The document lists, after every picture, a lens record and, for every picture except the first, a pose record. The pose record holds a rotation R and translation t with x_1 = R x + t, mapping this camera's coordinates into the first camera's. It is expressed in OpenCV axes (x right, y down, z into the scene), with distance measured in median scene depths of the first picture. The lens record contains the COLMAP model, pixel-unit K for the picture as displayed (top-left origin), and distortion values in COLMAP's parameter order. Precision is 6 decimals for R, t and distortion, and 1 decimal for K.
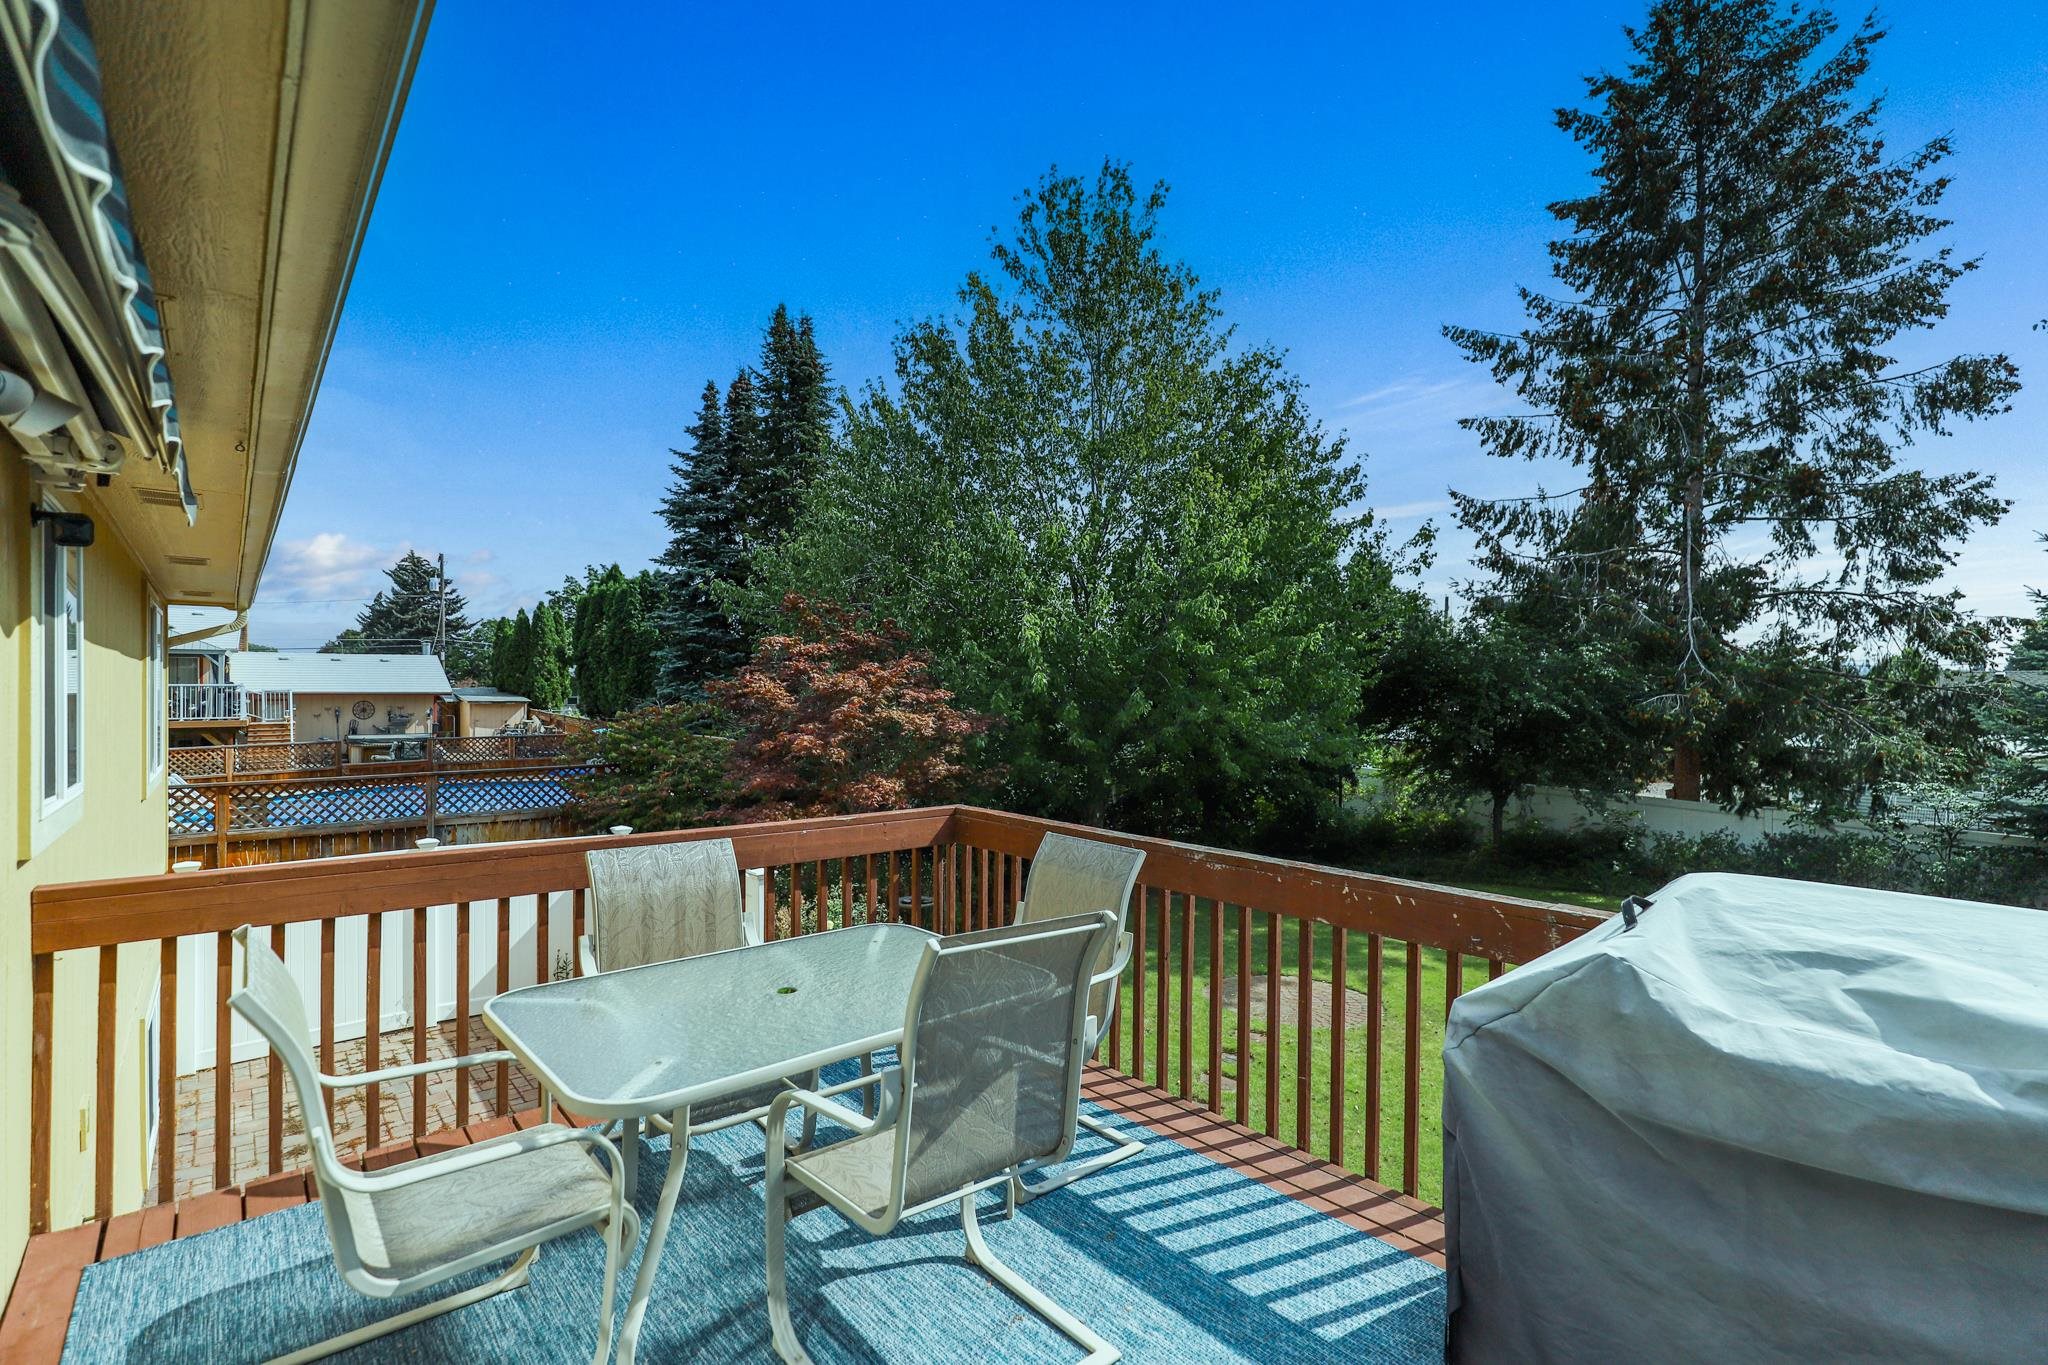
lens RADIAL K [[938.1, 0, 1038.1], [0, 938.1, 686.4], [0, 0, 1]] dist [-0.018912, 0.000642]
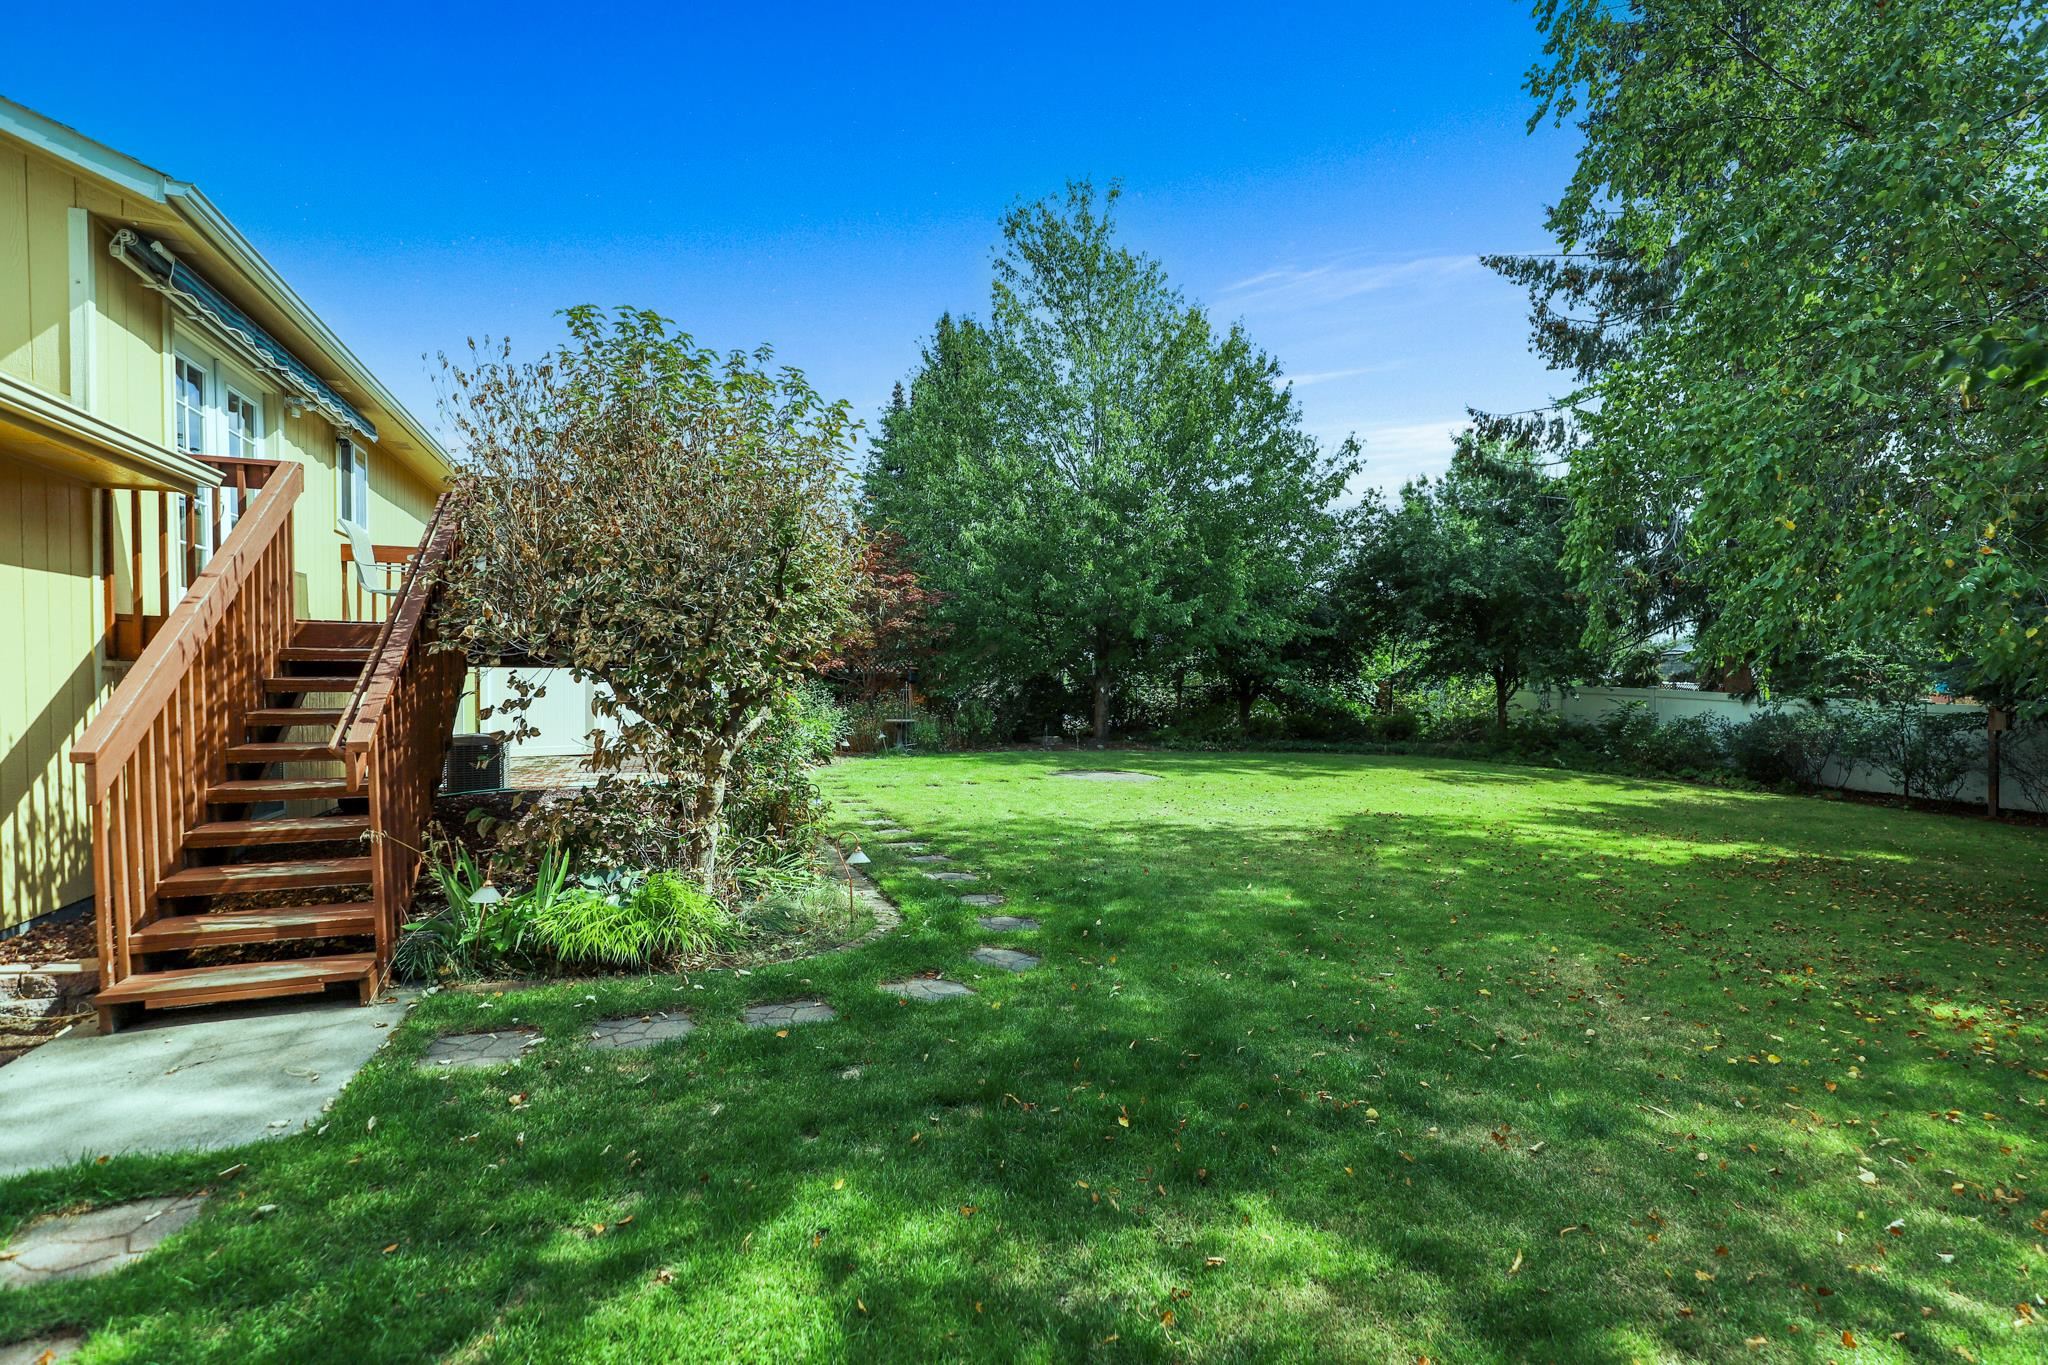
lens RADIAL K [[938.1, 0, 1038.1], [0, 938.1, 686.4], [0, 0, 1]] dist [-0.018912, 0.000642]
pose [[0.946041, -0.004955, -0.324010, 0.365129], [0.011269, 0.999781, 0.017613, 0.100896], [0.323852, -0.020313, 0.945890, -0.219224]]
